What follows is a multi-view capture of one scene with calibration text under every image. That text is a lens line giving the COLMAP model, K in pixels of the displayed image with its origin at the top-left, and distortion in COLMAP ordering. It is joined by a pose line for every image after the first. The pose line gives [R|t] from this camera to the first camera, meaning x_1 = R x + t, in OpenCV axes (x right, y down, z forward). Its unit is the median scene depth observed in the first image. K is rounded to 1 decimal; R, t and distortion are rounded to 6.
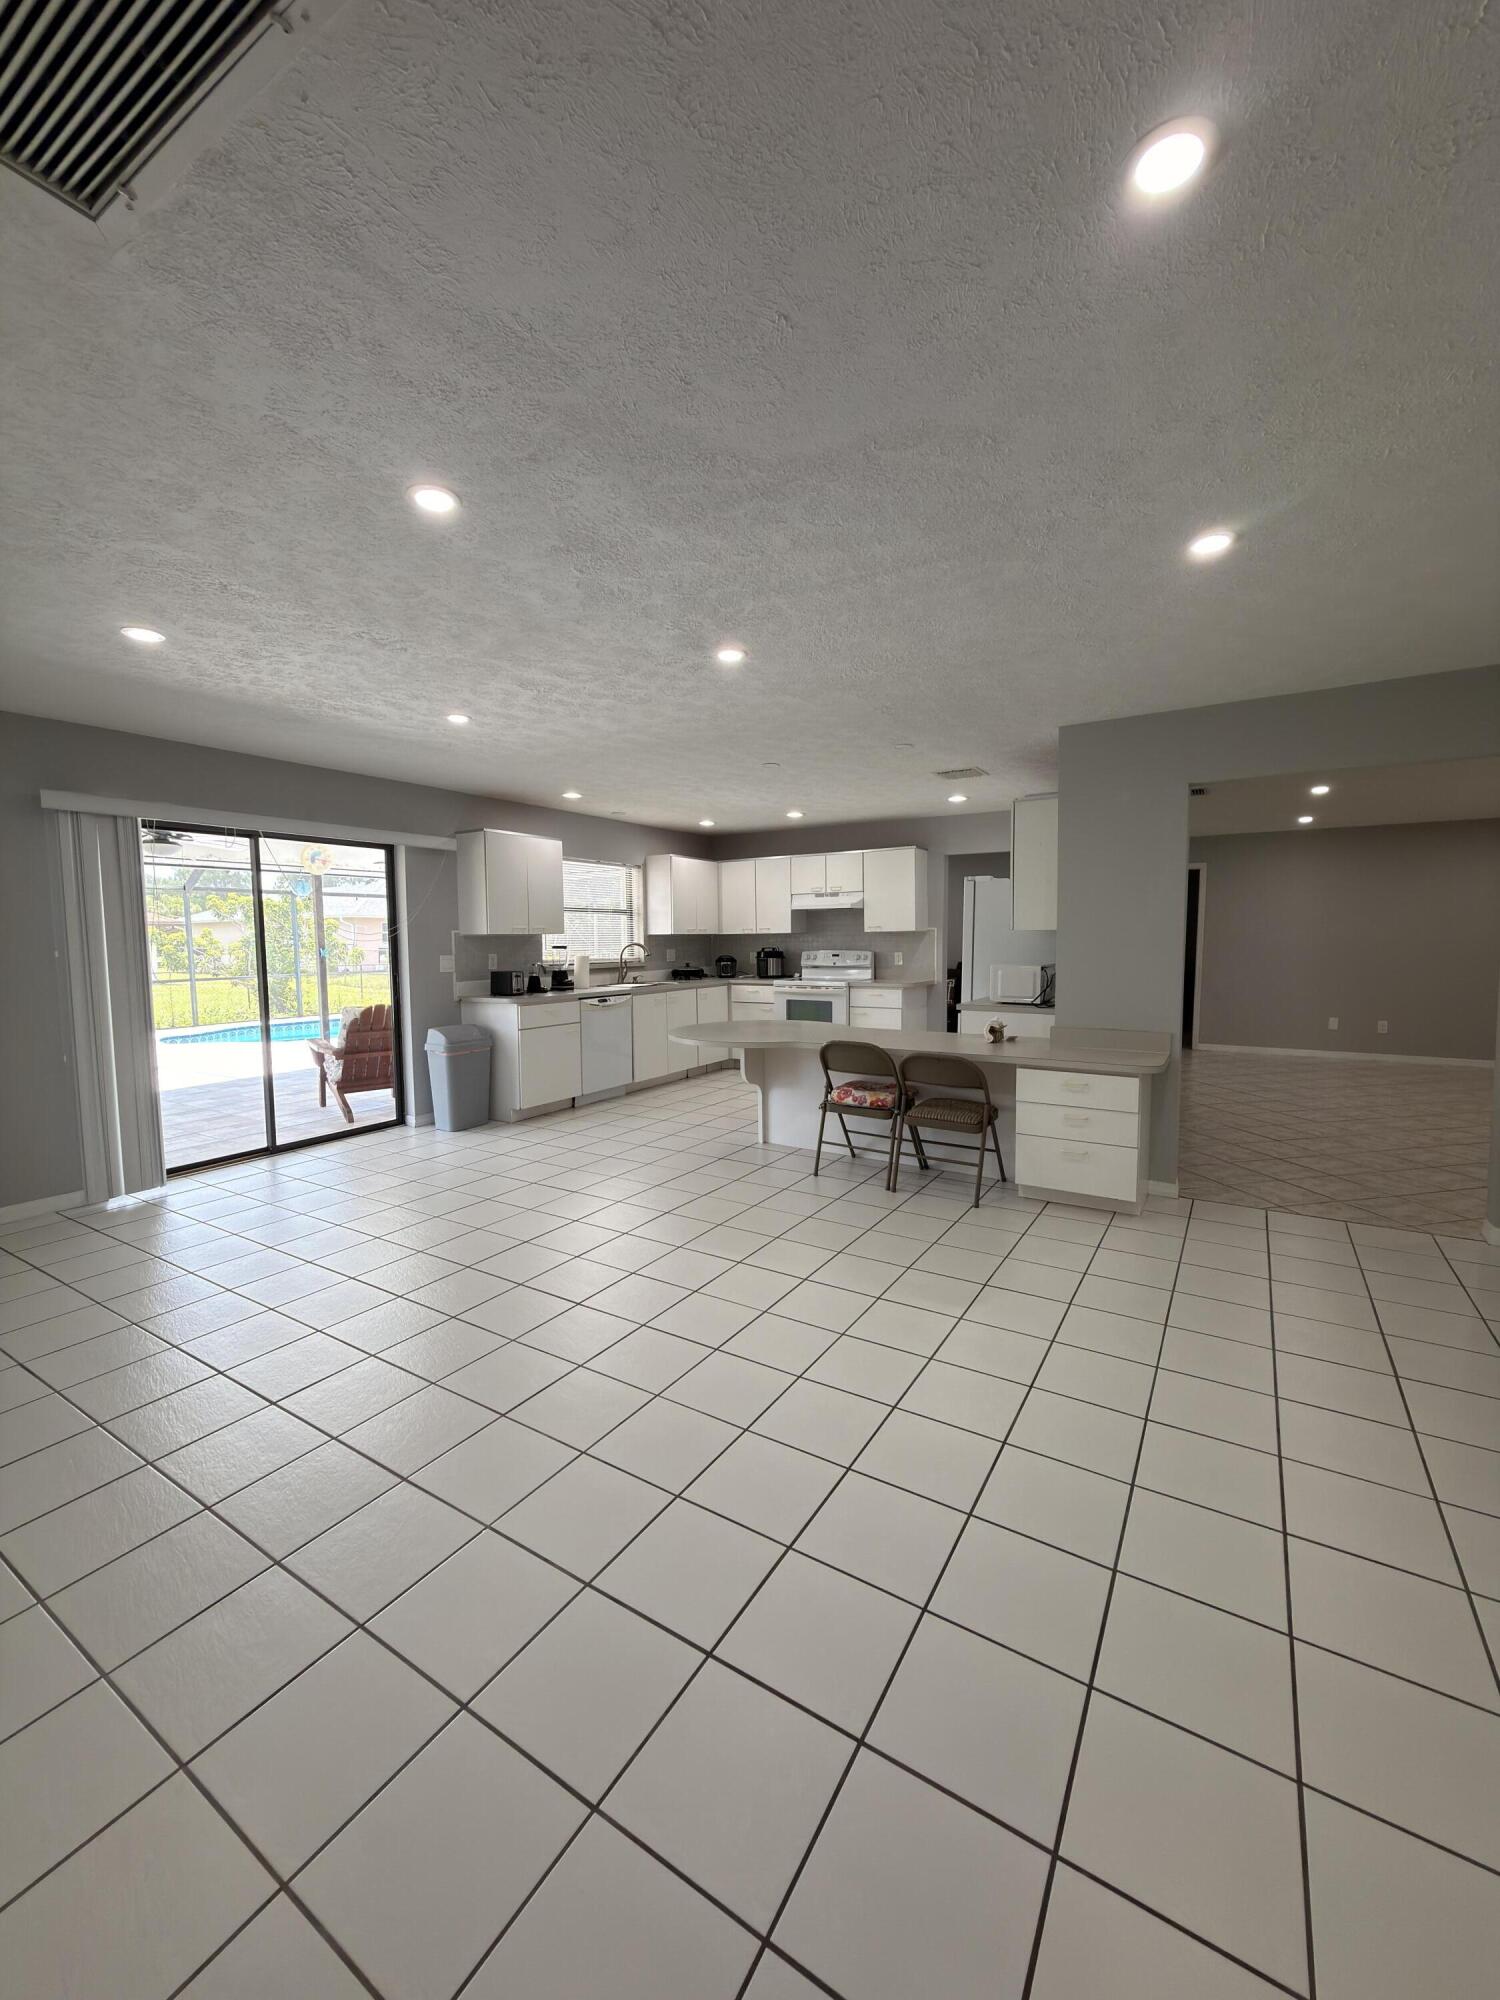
lens RADIAL K [[806.0, 0, 747.2], [0, 806.0, 995.1], [0, 0, 1]] dist [0.015249, -0.000298]
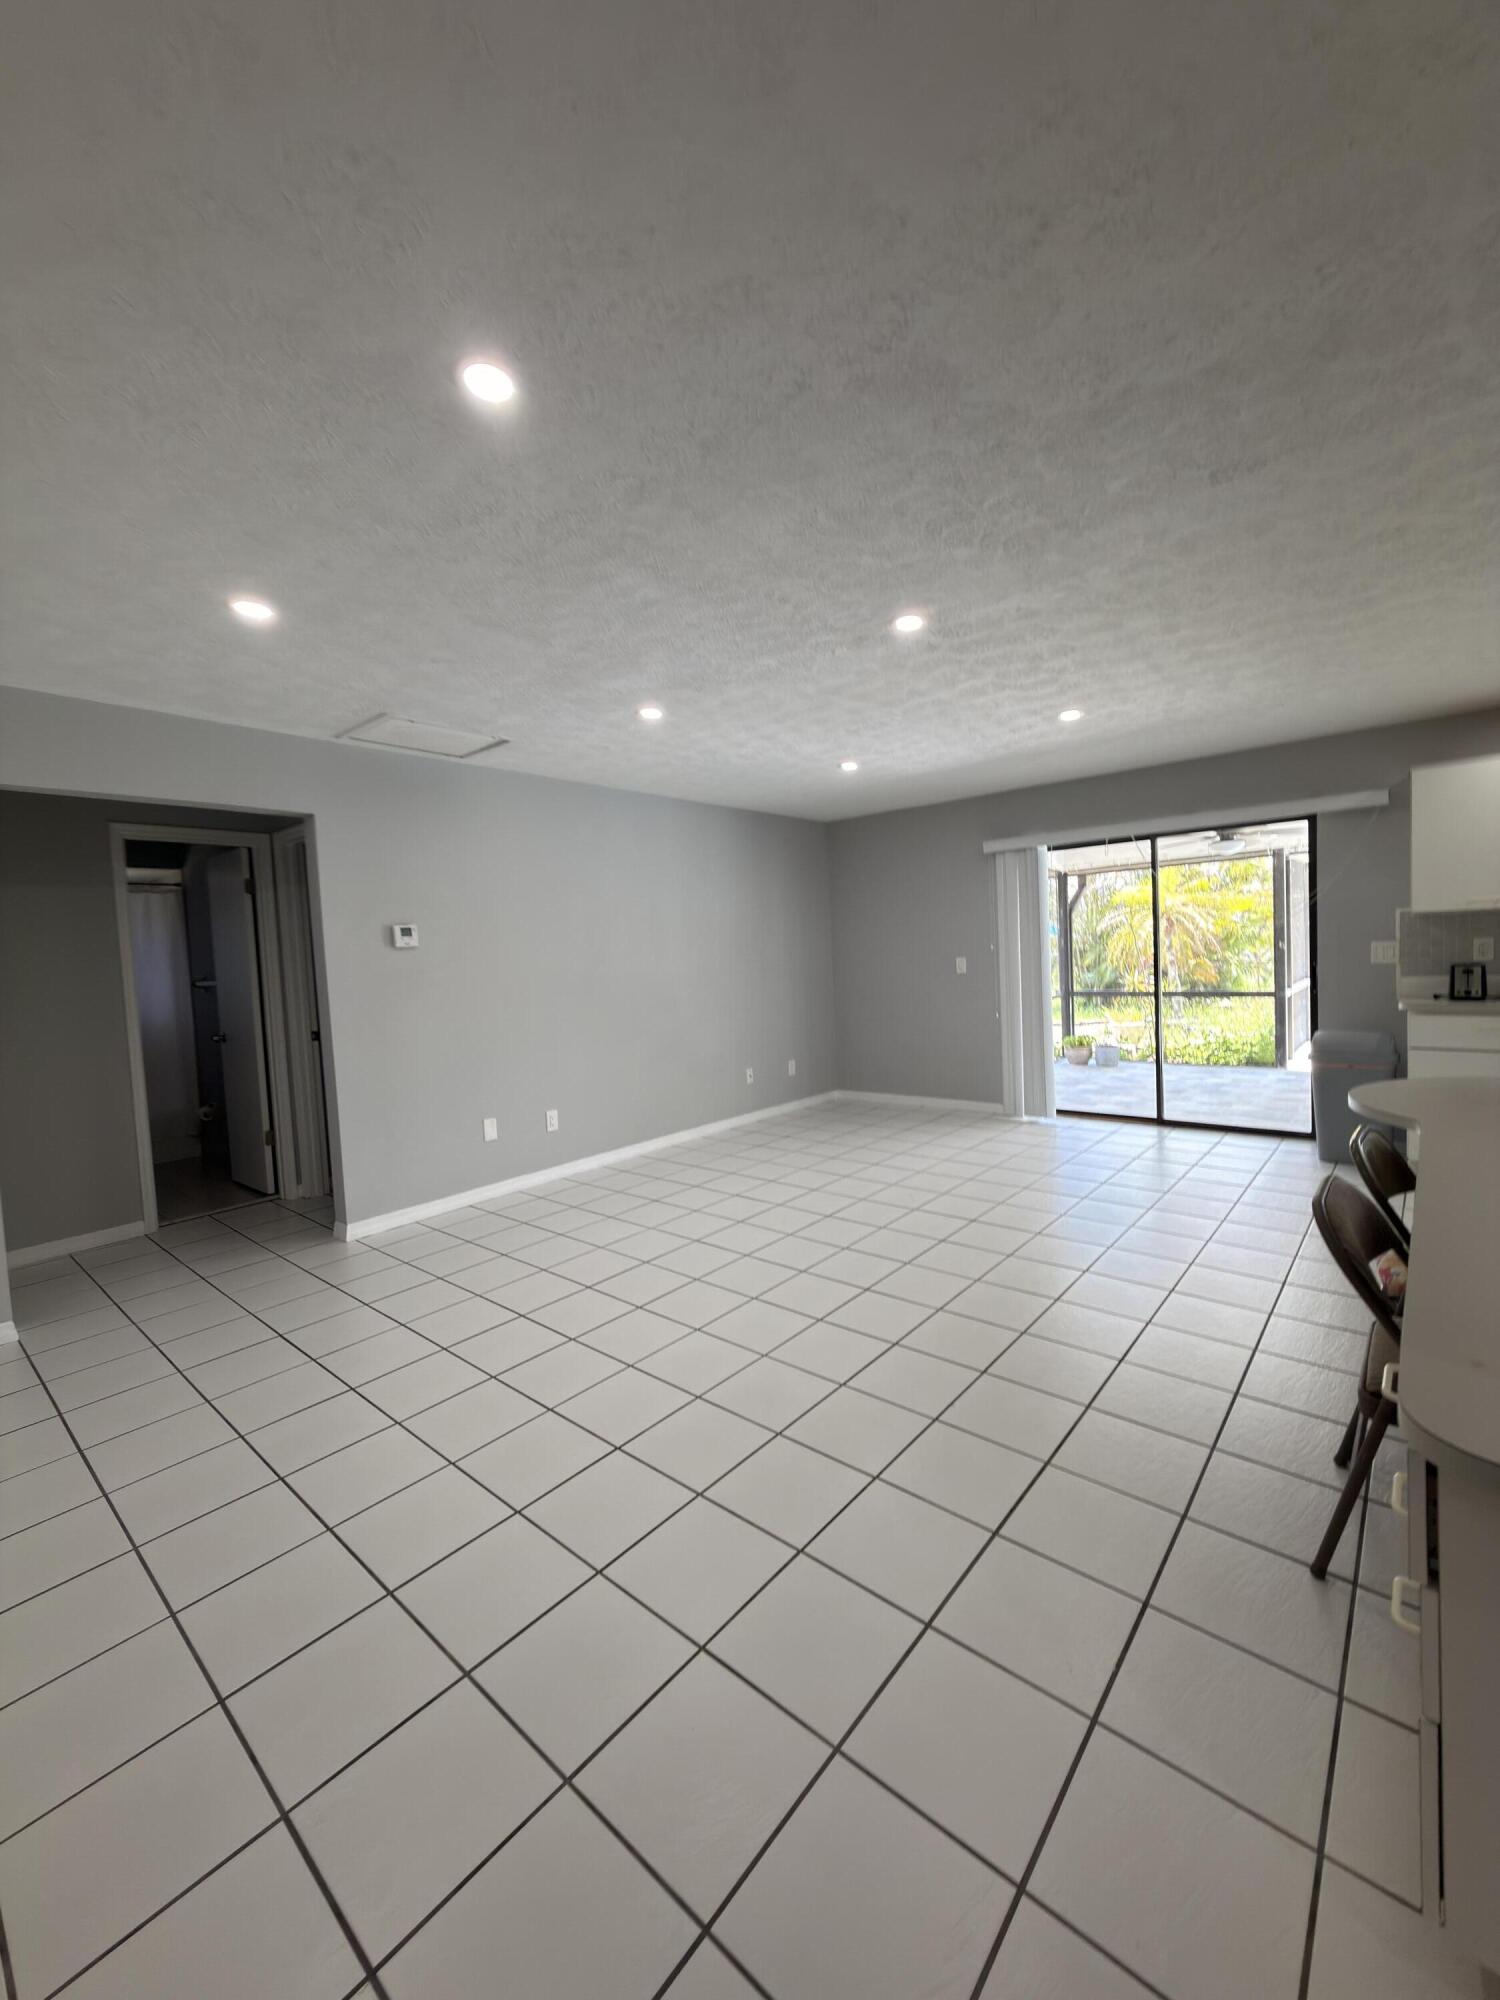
lens RADIAL K [[806.0, 0, 747.2], [0, 806.0, 995.1], [0, 0, 1]] dist [0.015249, -0.000298]
pose [[-0.150469, 0.069378, -0.986177, 0.379085], [-0.024656, 0.996961, 0.073898, -0.031456], [0.988307, 0.035434, -0.148301, 0.400197]]
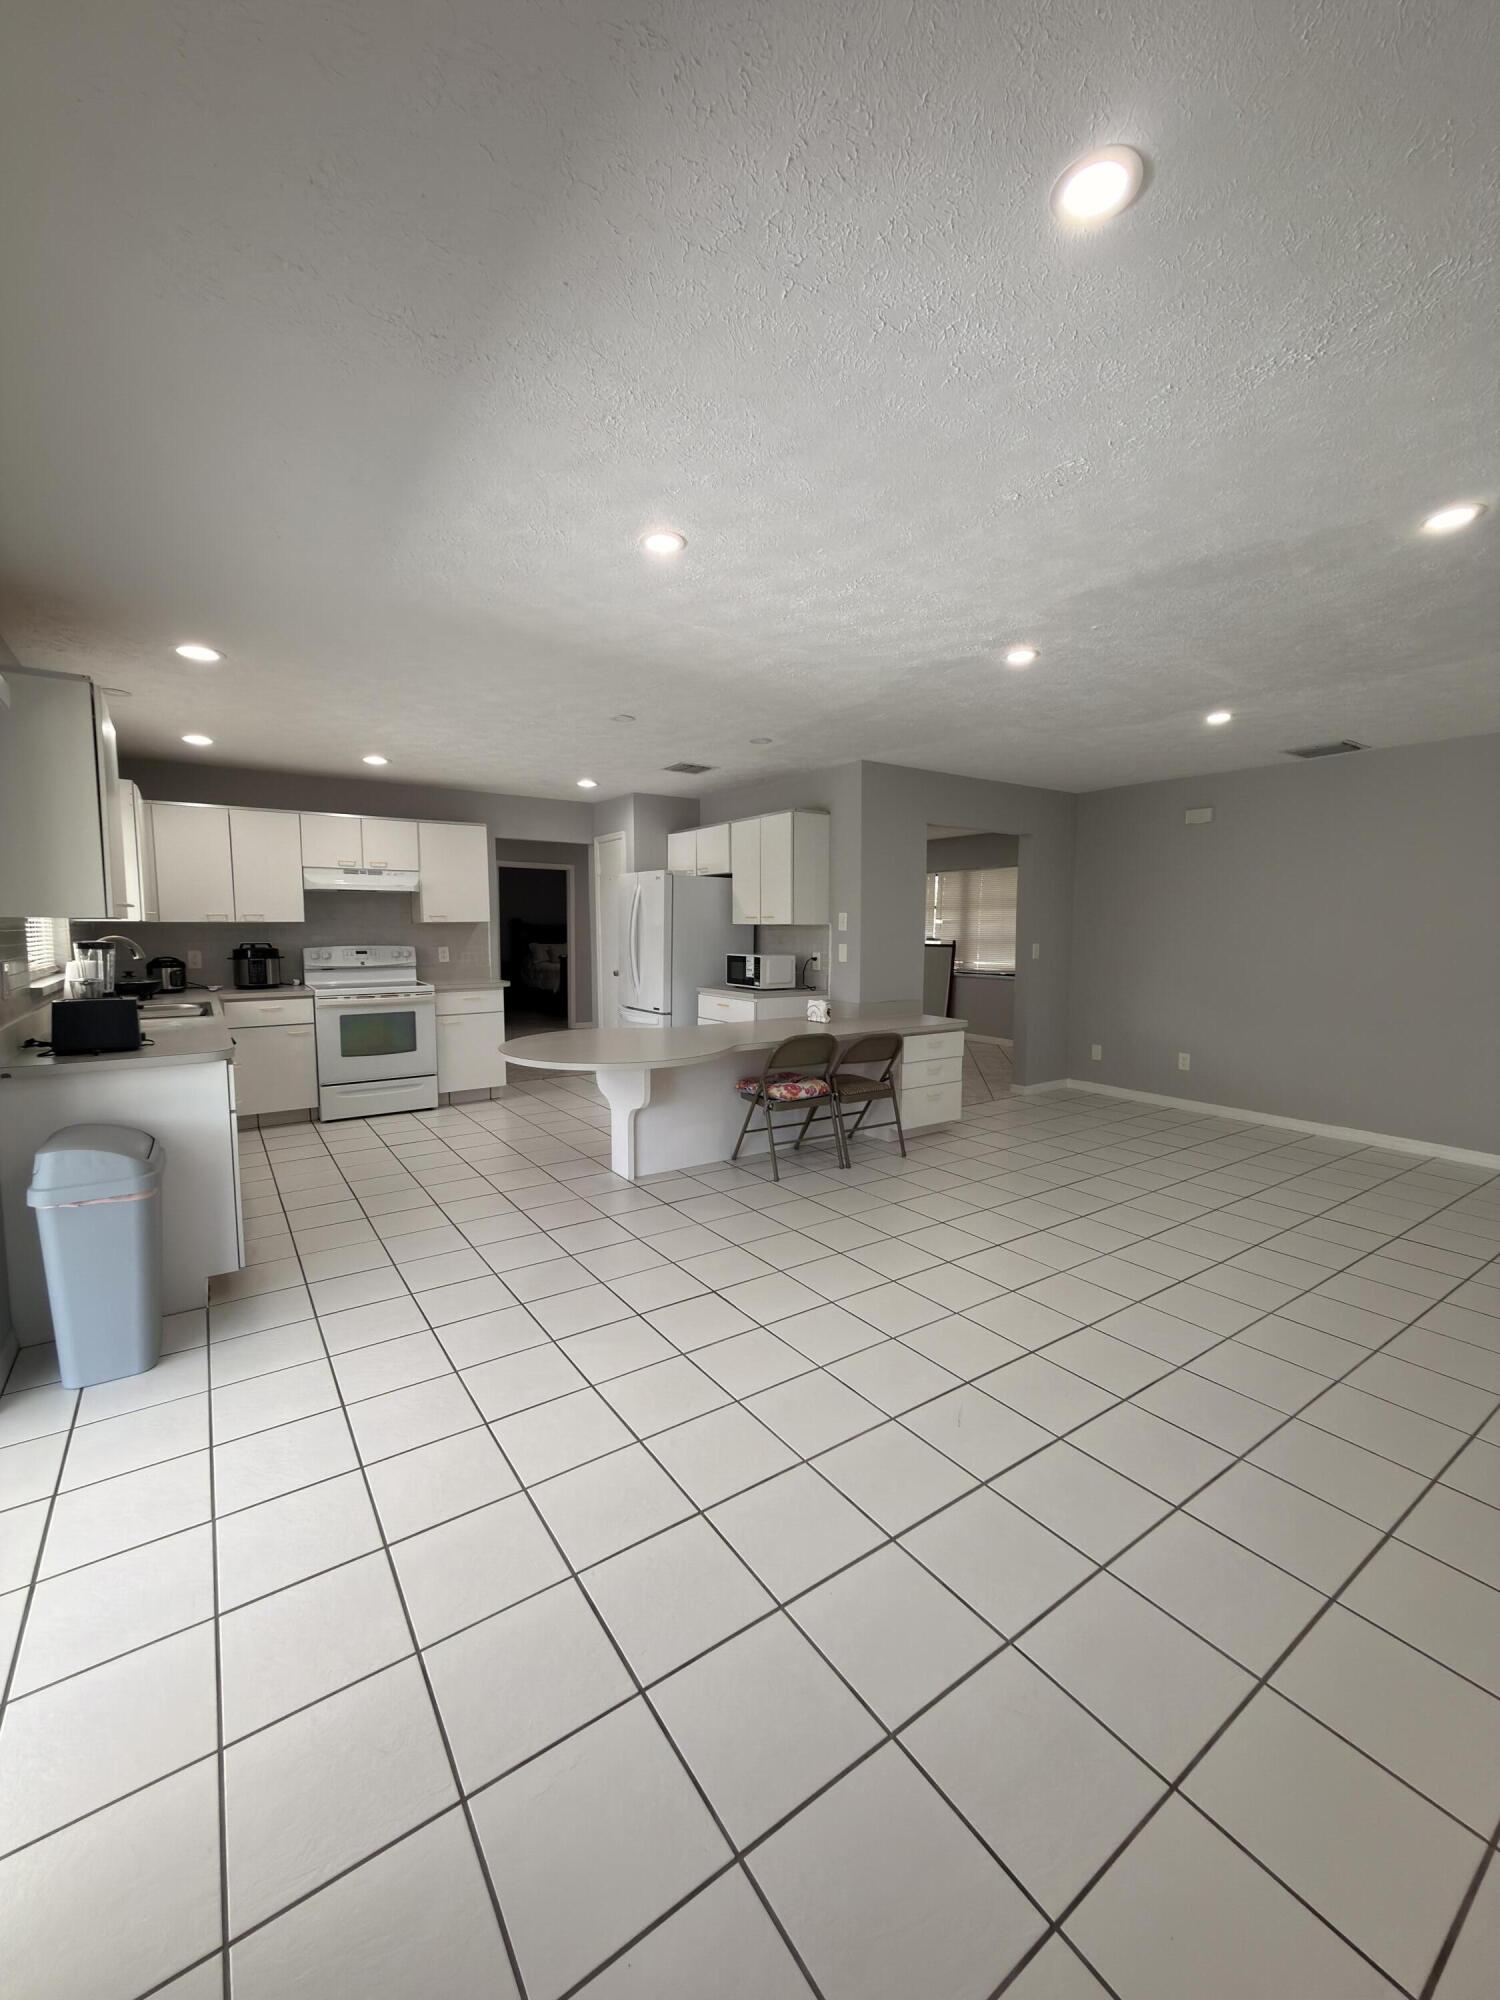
lens RADIAL K [[806.0, 0, 747.2], [0, 806.0, 995.1], [0, 0, 1]] dist [0.015249, -0.000298]
pose [[0.395728, -0.072142, 0.915530, -0.460552], [0.062182, 0.996727, 0.051663, -0.027176], [-0.916260, 0.036485, 0.398918, 0.380591]]
